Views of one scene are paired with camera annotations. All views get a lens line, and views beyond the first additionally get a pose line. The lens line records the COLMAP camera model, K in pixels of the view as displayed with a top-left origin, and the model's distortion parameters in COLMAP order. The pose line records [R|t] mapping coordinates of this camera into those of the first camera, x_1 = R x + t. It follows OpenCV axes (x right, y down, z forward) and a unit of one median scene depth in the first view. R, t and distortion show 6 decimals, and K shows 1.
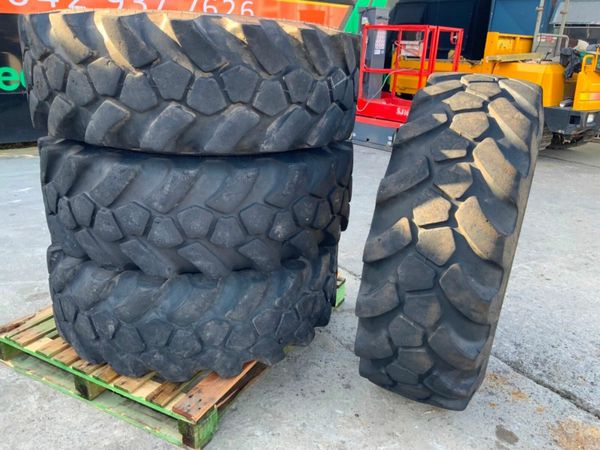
lens RADIAL K [[506.4, 0, 300.0], [0, 506.4, 225.0], [0, 0, 1]] dist [0.061287, -0.098880]
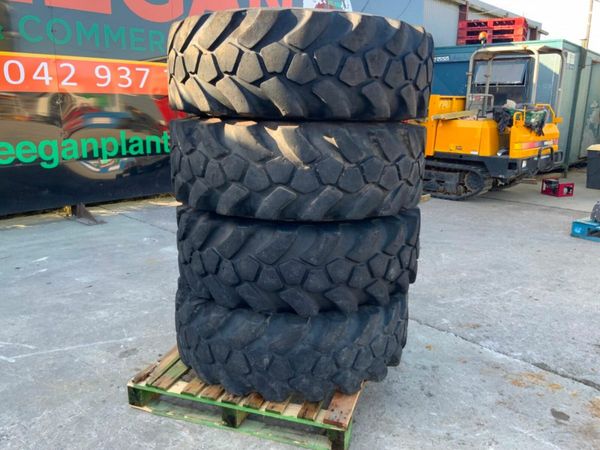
lens RADIAL K [[499.9, 0, 300.0], [0, 499.9, 225.0], [0, 0, 1]] dist [0.161665, -0.282988]
pose [[0.986714, -0.063213, 0.149664, -0.420458], [0.076782, 0.993272, -0.086688, -0.016527], [-0.143177, 0.097028, 0.984929, -0.255156]]
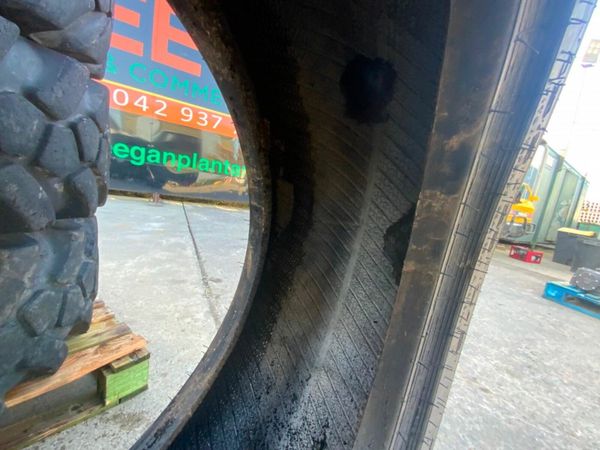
lens RADIAL K [[242.7, 0, 300.0], [0, 242.7, 225.0], [0, 0, 1]] dist [0.028550, -0.022086]
pose [[0.984003, 0.136765, -0.114164, 0.397029], [-0.156034, 0.970875, -0.181810, -0.025357], [0.085974, 0.196715, 0.976684, 0.996079]]
